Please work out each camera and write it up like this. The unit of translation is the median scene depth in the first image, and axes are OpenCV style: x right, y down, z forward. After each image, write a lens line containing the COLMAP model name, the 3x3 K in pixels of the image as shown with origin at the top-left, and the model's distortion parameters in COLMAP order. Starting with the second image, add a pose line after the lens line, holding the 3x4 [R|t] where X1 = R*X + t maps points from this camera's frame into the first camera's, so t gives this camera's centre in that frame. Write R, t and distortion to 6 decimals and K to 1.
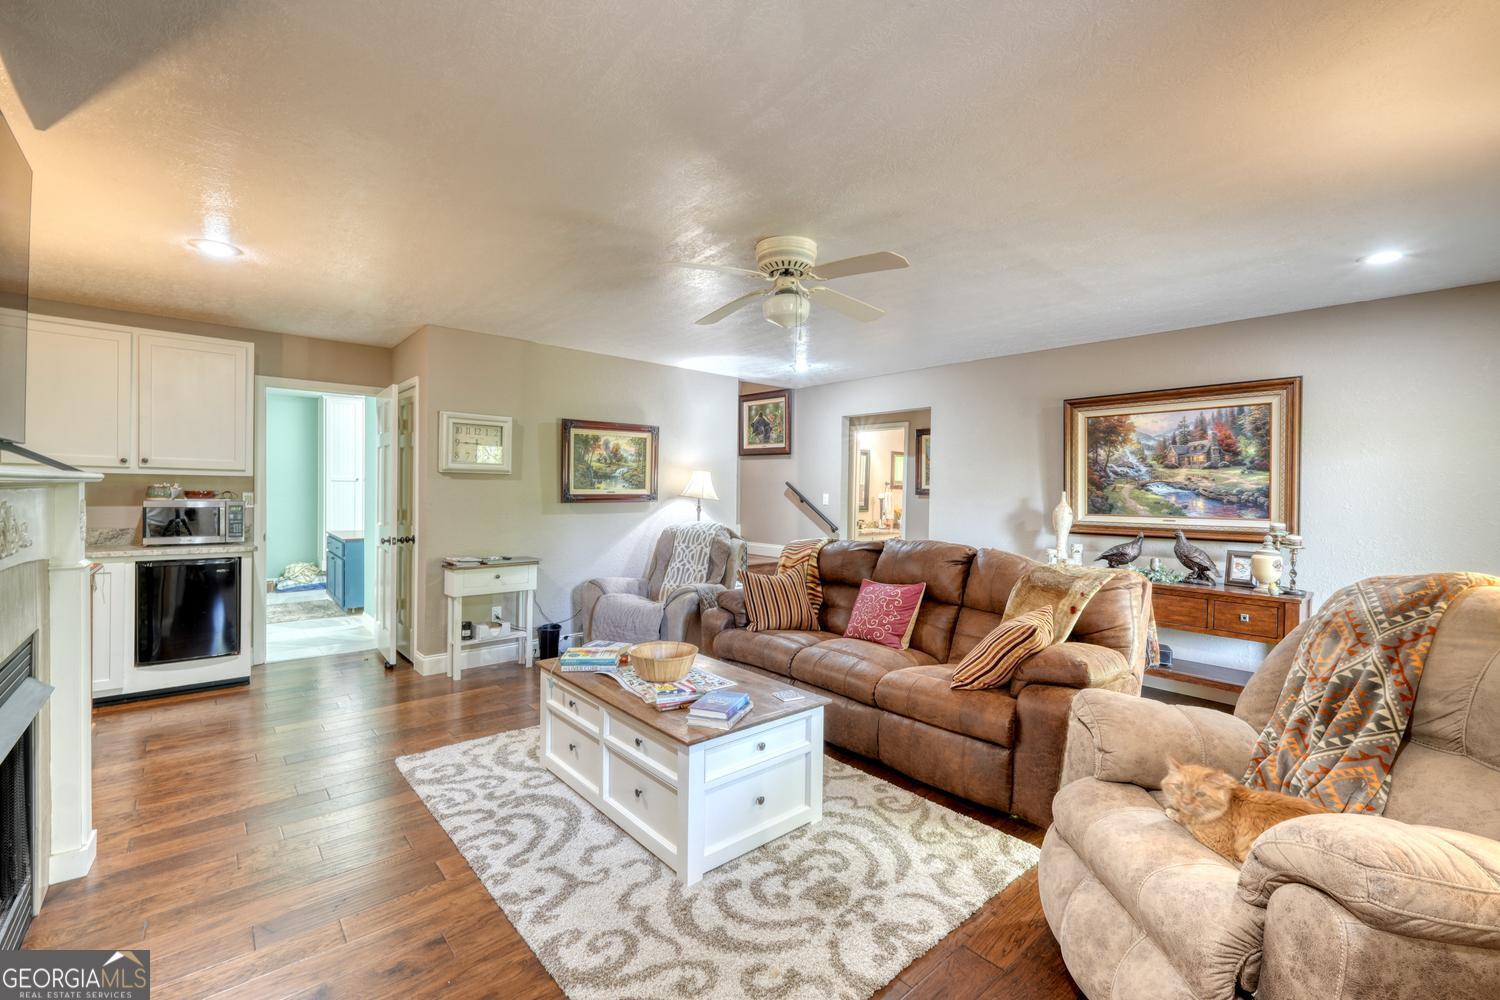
lens RADIAL K [[632.9, 0, 748.5], [0, 632.9, 495.5], [0, 0, 1]] dist [-0.008061, 0.002999]
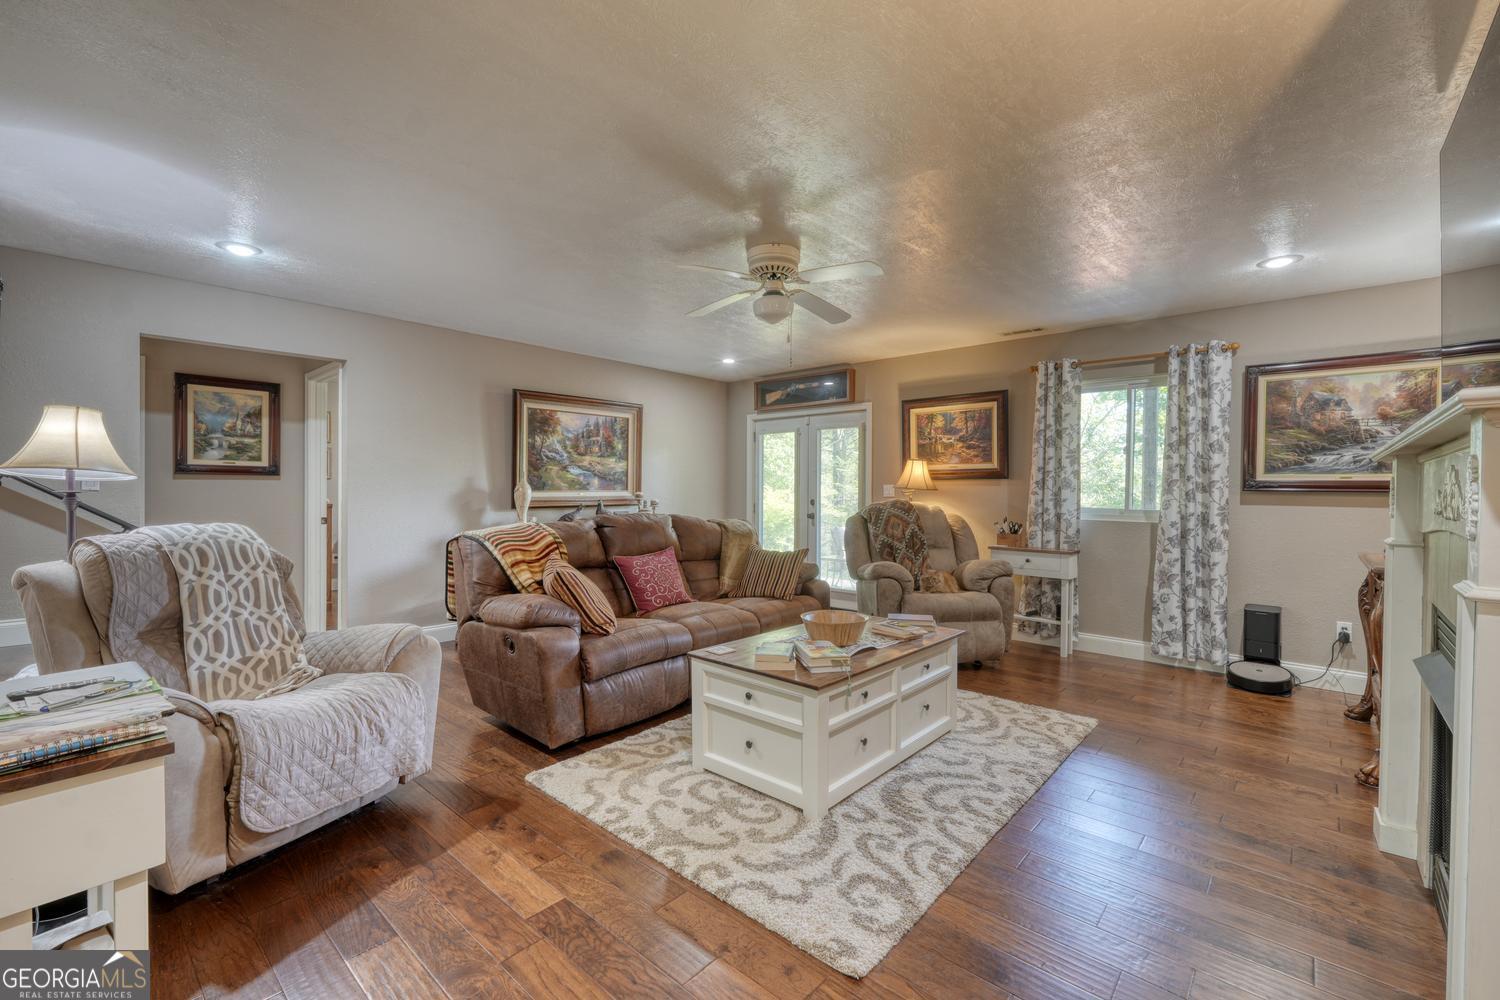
lens RADIAL K [[632.9, 0, 749.9], [0, 632.9, 495.0], [0, 0, 1]] dist [-0.008061, 0.002999]
pose [[-0.114444, -0.023369, 0.993155, -0.779710], [0.002461, 0.999714, 0.023807, 0.011377], [-0.993427, 0.005169, -0.114353, 0.848537]]
